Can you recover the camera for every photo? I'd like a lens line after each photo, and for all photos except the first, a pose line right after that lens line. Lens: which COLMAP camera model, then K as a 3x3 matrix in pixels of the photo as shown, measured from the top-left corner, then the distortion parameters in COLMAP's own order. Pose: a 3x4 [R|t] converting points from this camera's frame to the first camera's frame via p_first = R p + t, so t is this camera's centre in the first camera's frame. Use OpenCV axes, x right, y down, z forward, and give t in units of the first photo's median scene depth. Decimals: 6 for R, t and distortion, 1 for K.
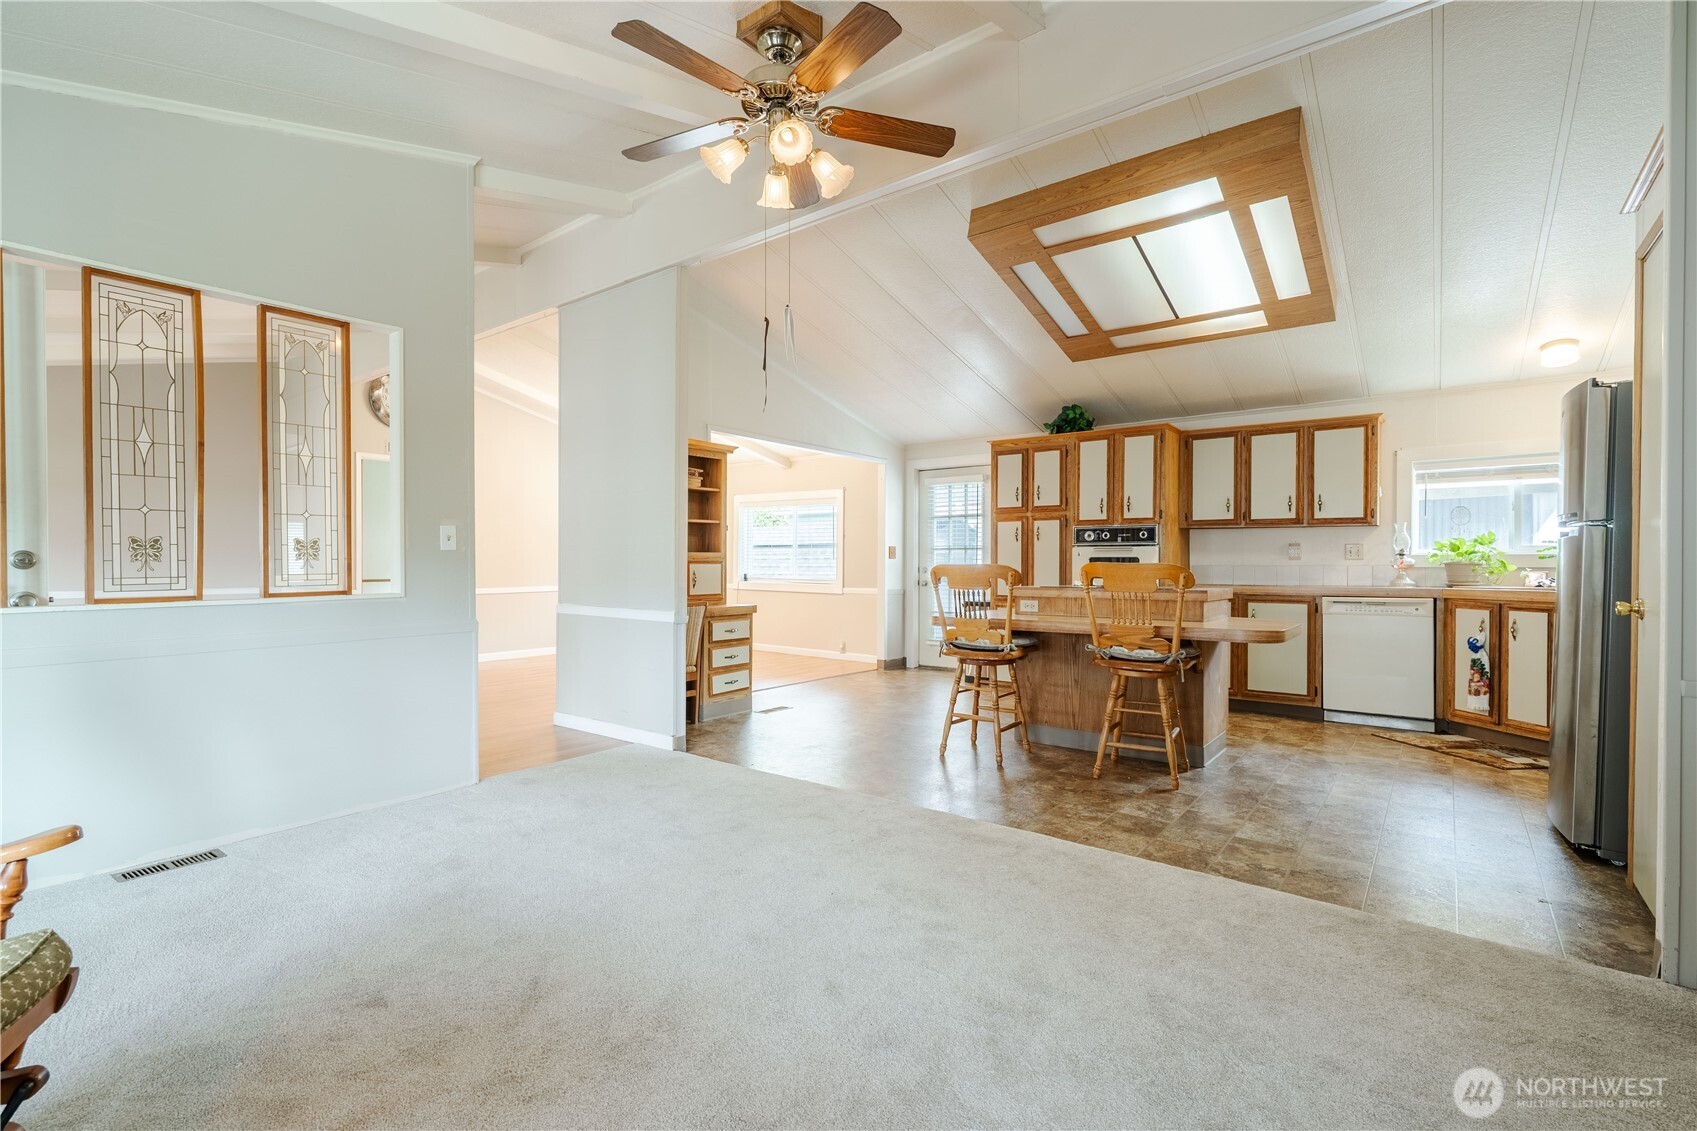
lens RADIAL K [[767.8, 0, 843.2], [0, 767.8, 564.3], [0, 0, 1]] dist [-0.005993, 0.001130]
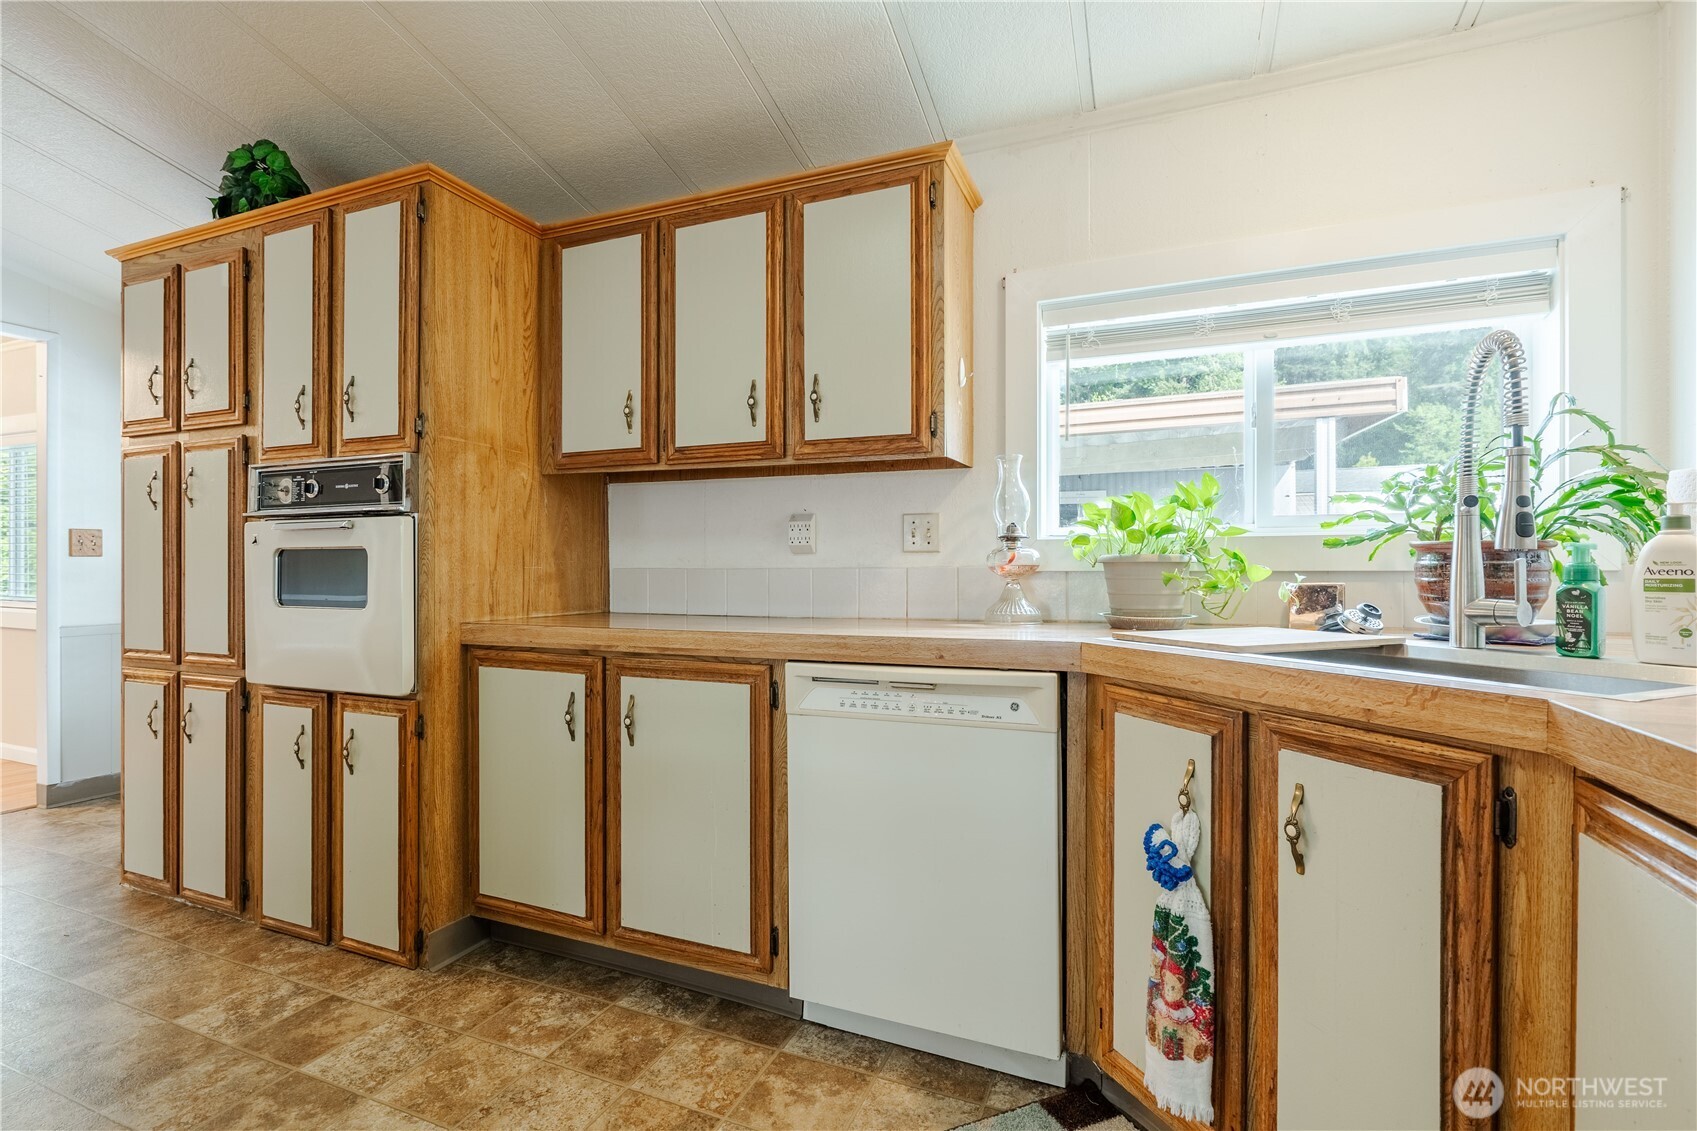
lens RADIAL K [[767.8, 0, 853.5], [0, 767.8, 566.8], [0, 0, 1]] dist [-0.005993, 0.001130]
pose [[0.960280, -0.005662, 0.278981, 0.553699], [0.004902, 0.999982, 0.003421, -0.000313], [-0.278995, -0.001917, 0.960291, 0.662564]]
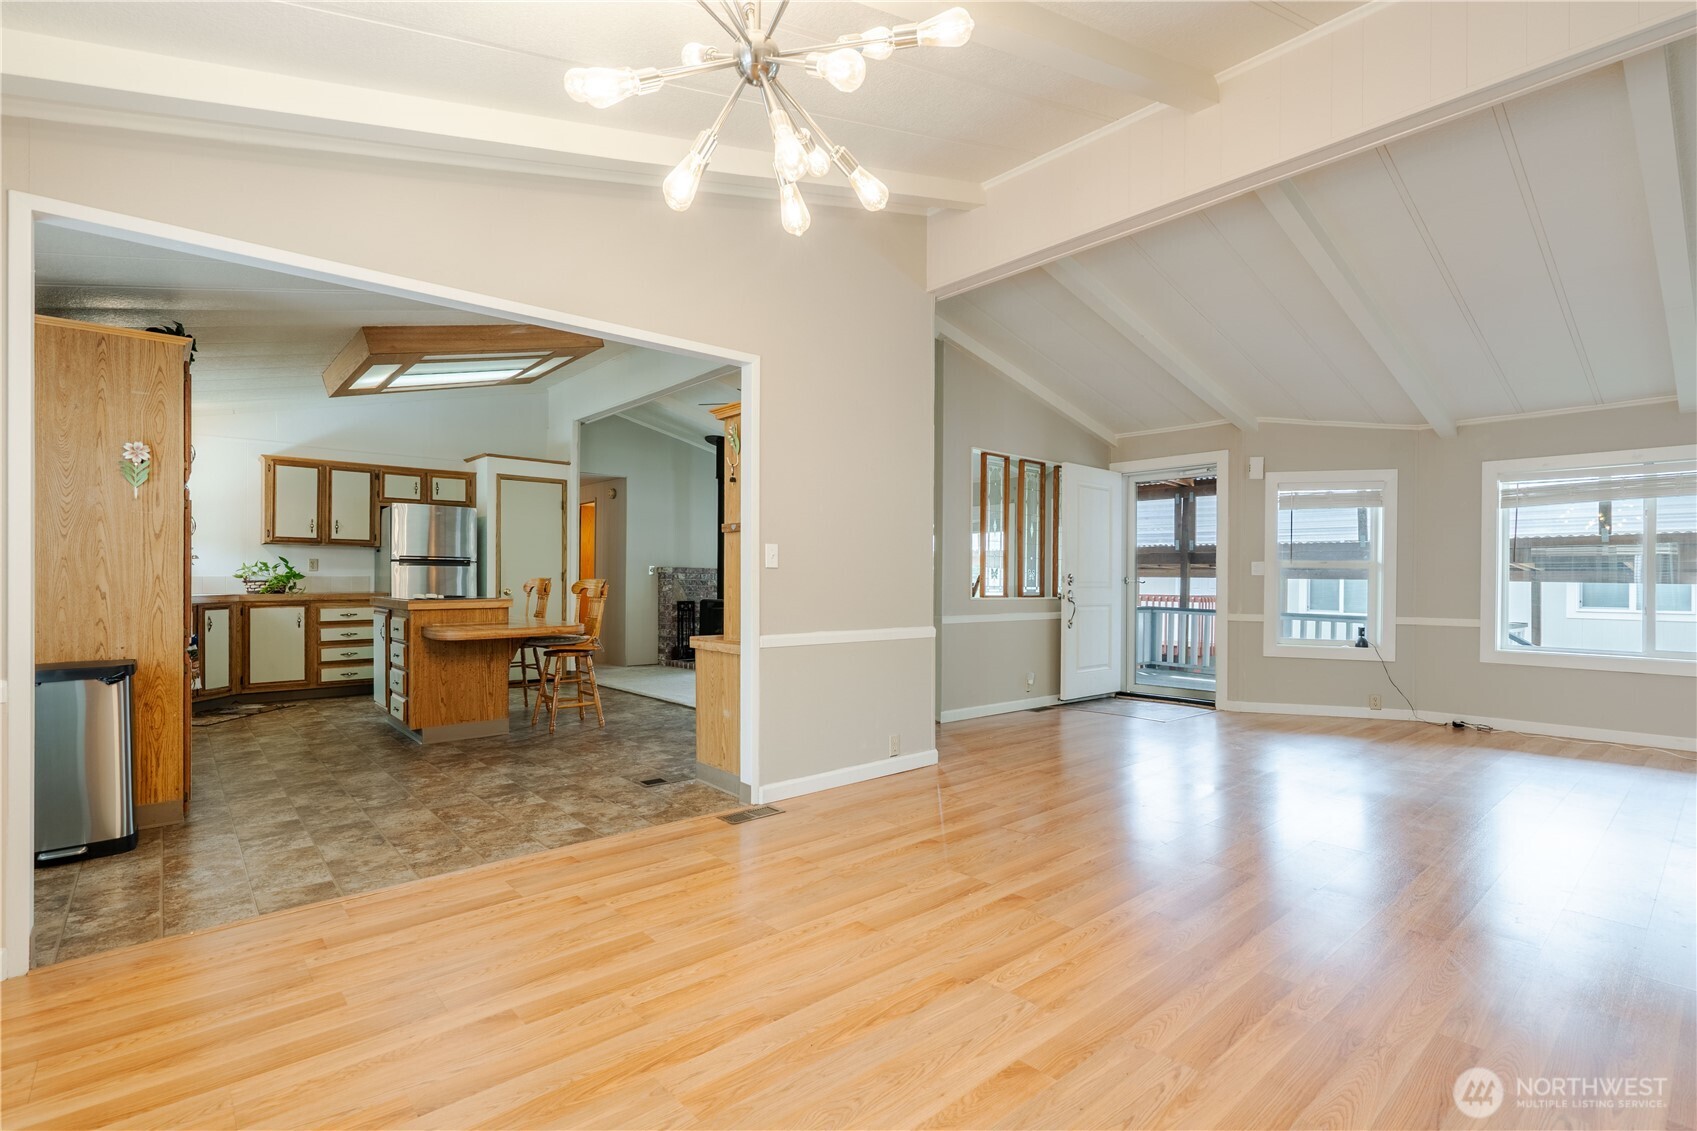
lens RADIAL K [[767.8, 0, 860.1], [0, 767.8, 578.8], [0, 0, 1]] dist [-0.005993, 0.001130]
pose [[-0.986667, -0.006377, 0.162629, -0.418453], [-0.005985, 0.999978, 0.002900, -0.005623], [-0.162644, 0.001888, -0.986683, 1.791588]]
